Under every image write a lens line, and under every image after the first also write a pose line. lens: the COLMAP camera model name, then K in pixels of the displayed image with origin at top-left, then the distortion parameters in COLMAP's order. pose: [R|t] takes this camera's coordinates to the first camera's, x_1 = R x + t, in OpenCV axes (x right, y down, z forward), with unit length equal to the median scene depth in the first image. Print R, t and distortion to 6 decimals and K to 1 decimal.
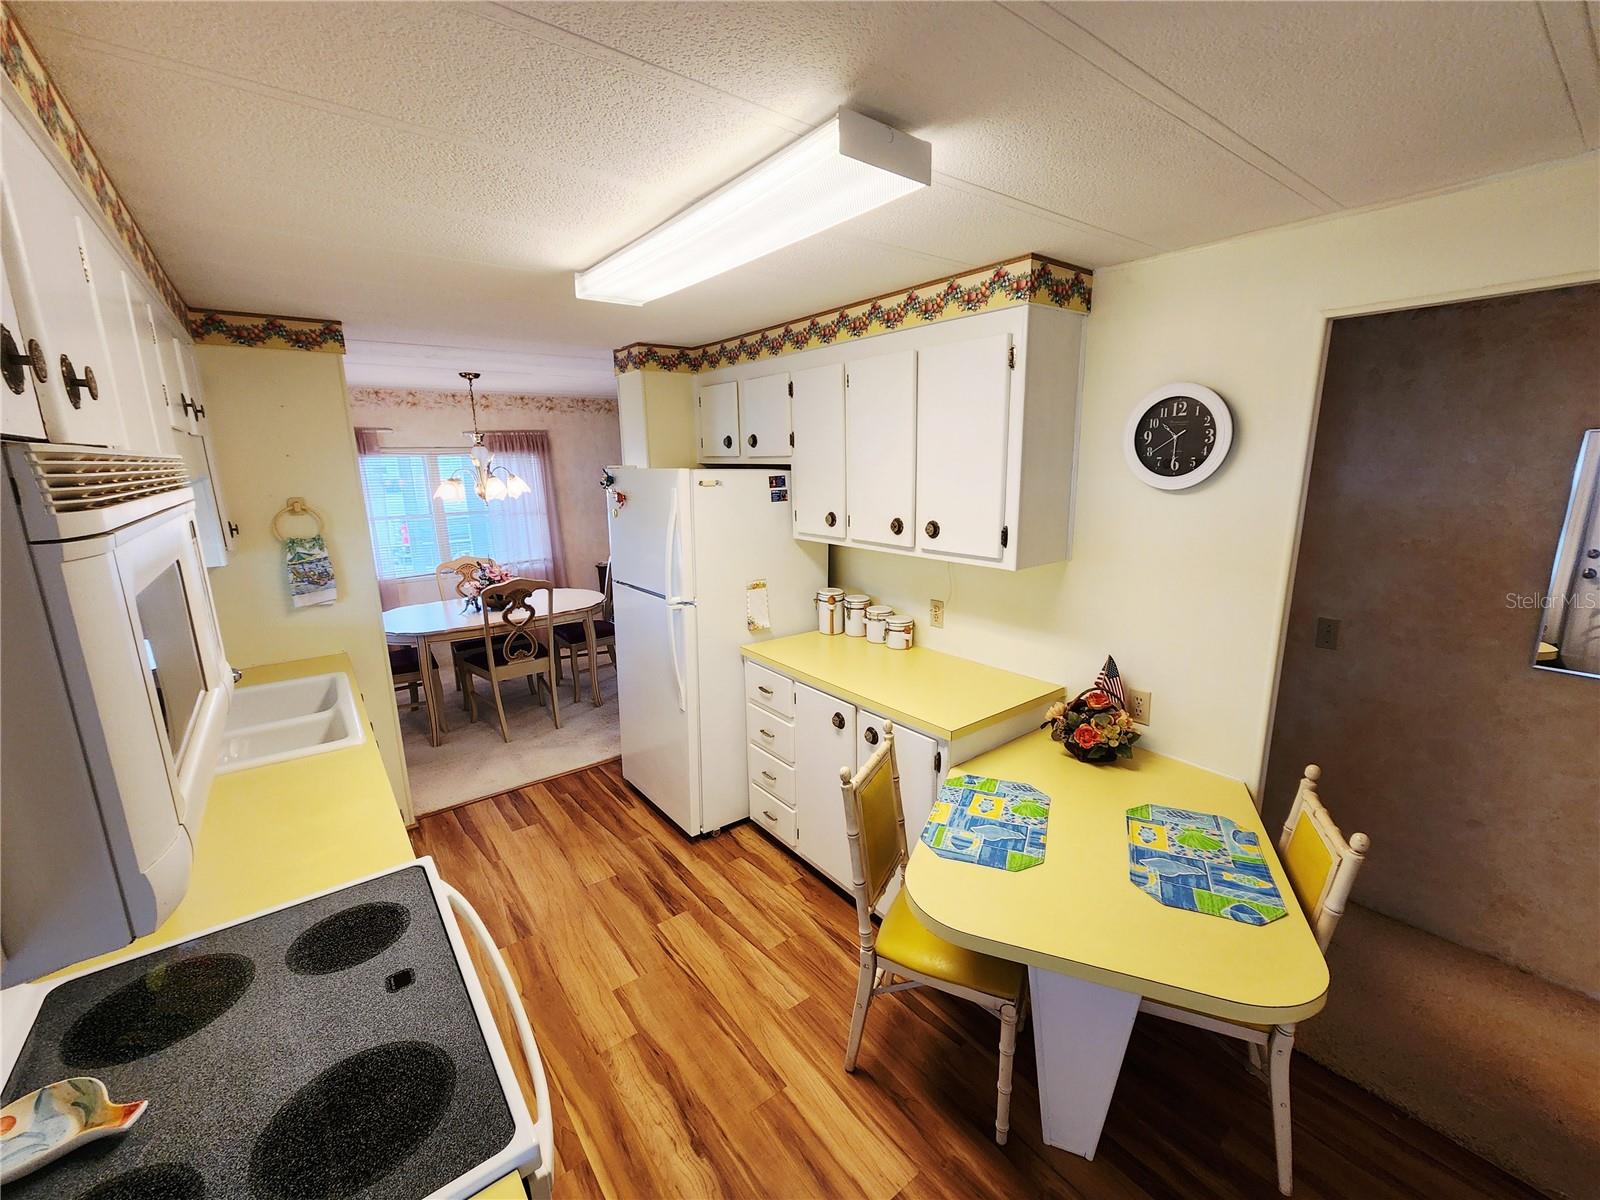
lens RADIAL K [[662.9, 0, 800.4], [0, 662.9, 603.4], [0, 0, 1]] dist [-0.000384, 0.000178]
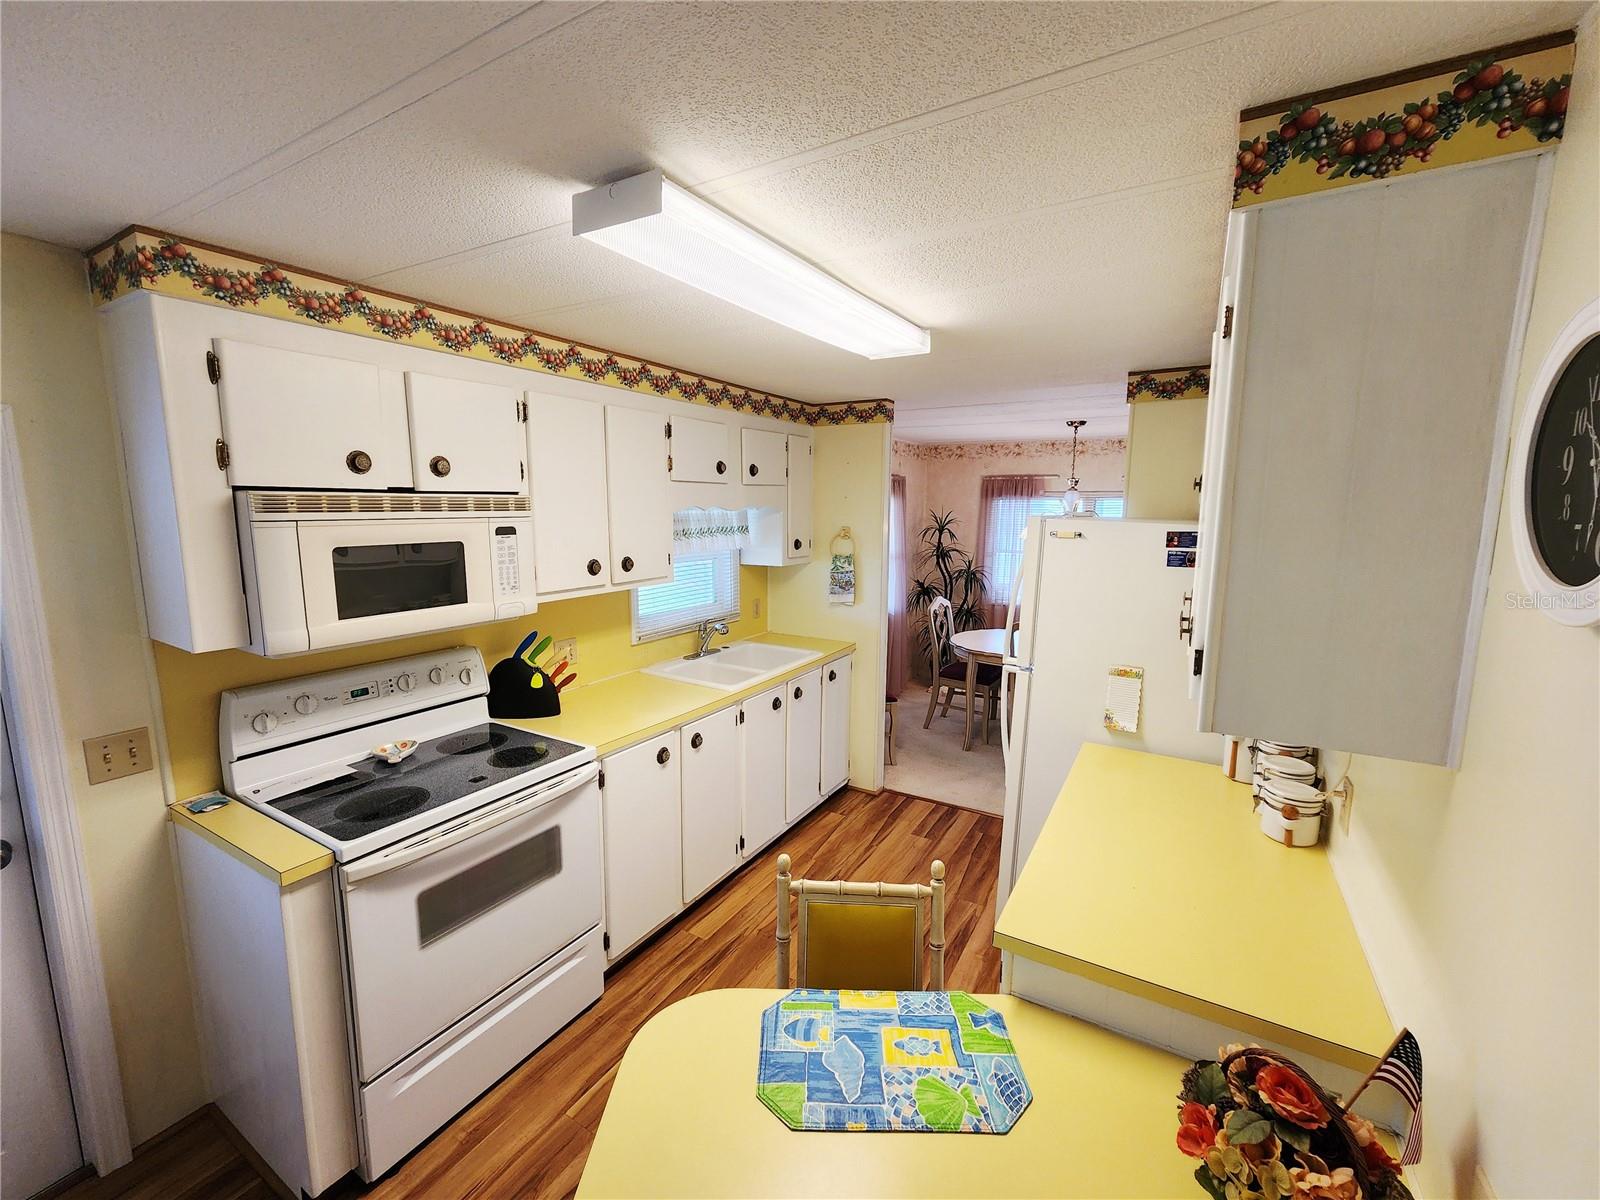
lens RADIAL K [[652.6, 0, 800.0], [0, 652.6, 600.0], [0, 0, 1]] dist [0.002617, 0.000267]
pose [[0.375063, 0.152407, -0.914385, 0.601769], [-0.211855, 0.974380, 0.075508, -0.110793], [0.902466, 0.165397, 0.397742, 0.462130]]
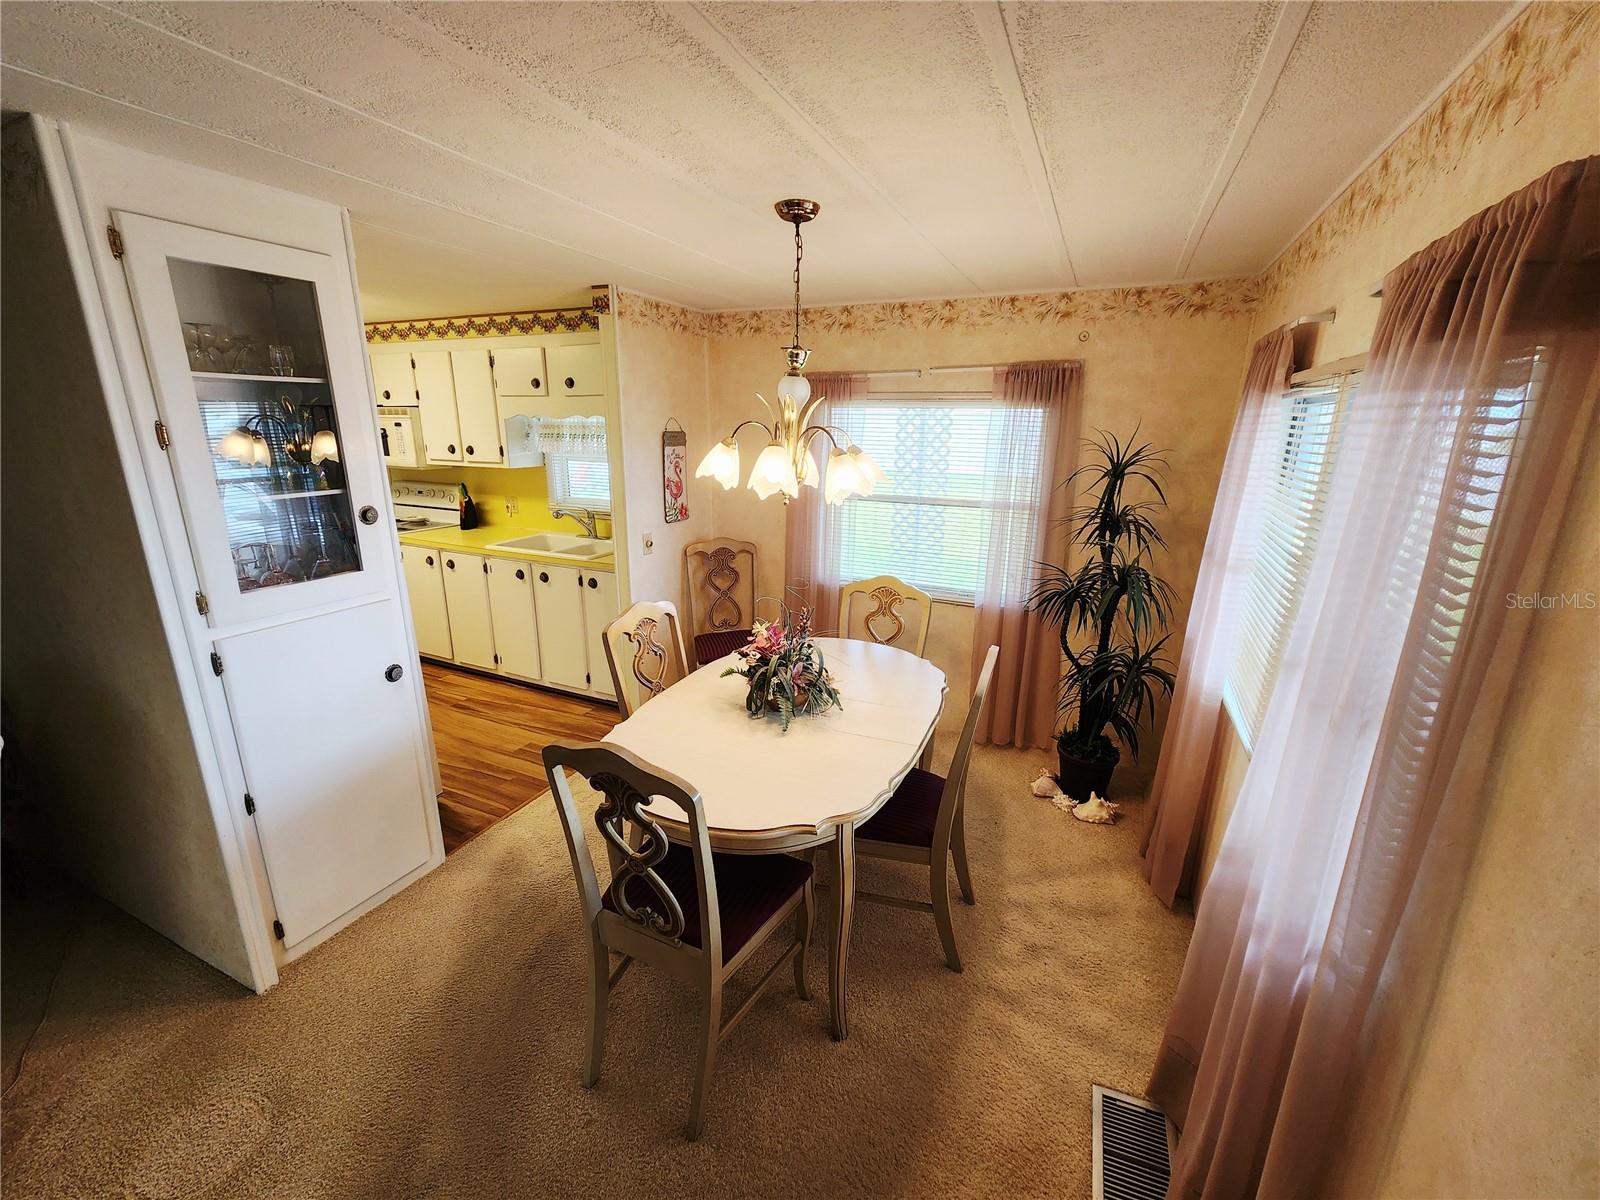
lens RADIAL K [[657.5, 0, 800.0], [0, 657.5, 600.0], [0, 0, 1]] dist [0.000506, 0.000645]
pose [[-0.881213, 0.131046, -0.454193, -0.500617], [-0.101153, 0.886281, 0.451967, -0.591436], [0.461771, 0.444221, -0.767747, 2.725511]]
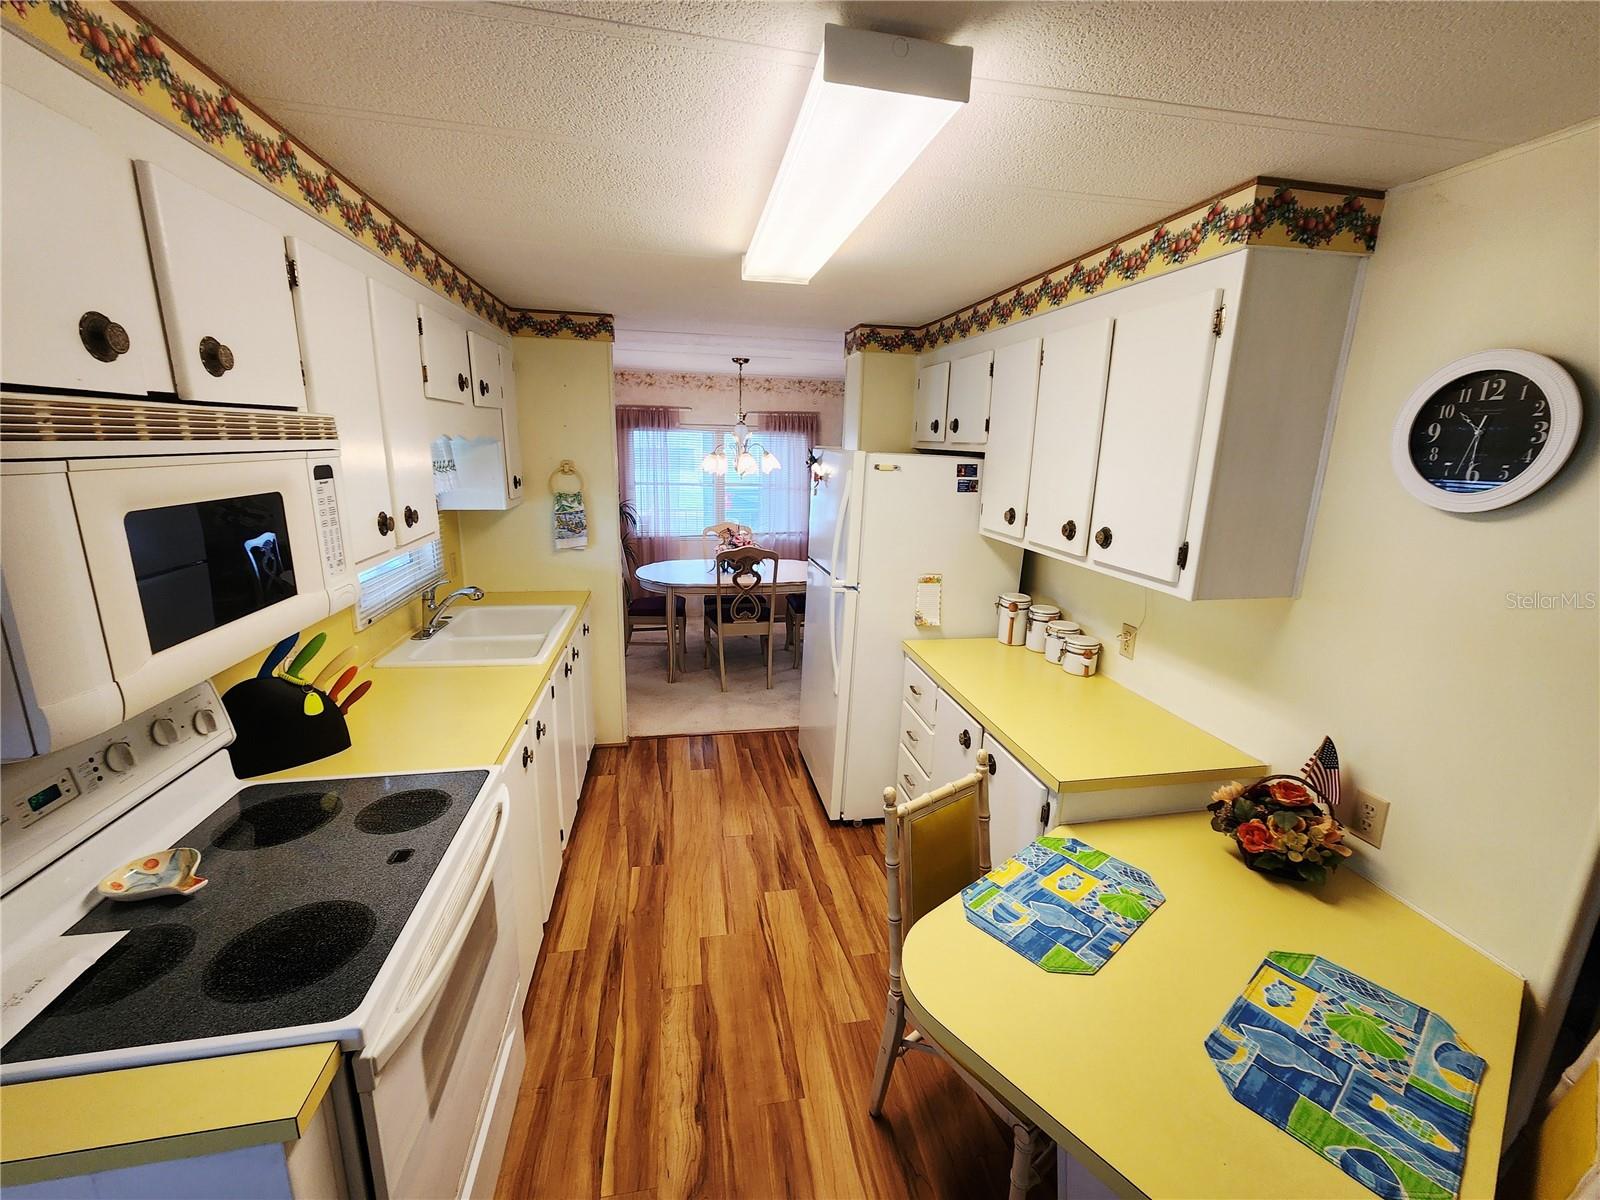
lens RADIAL K [[657.5, 0, 800.0], [0, 657.5, 600.0], [0, 0, 1]] dist [0.000506, 0.000645]
pose [[0.891977, 0.142781, -0.428942, 0.226296], [-0.135860, 0.989618, 0.046895, -0.022152], [0.431184, 0.016447, 0.902114, 0.103996]]
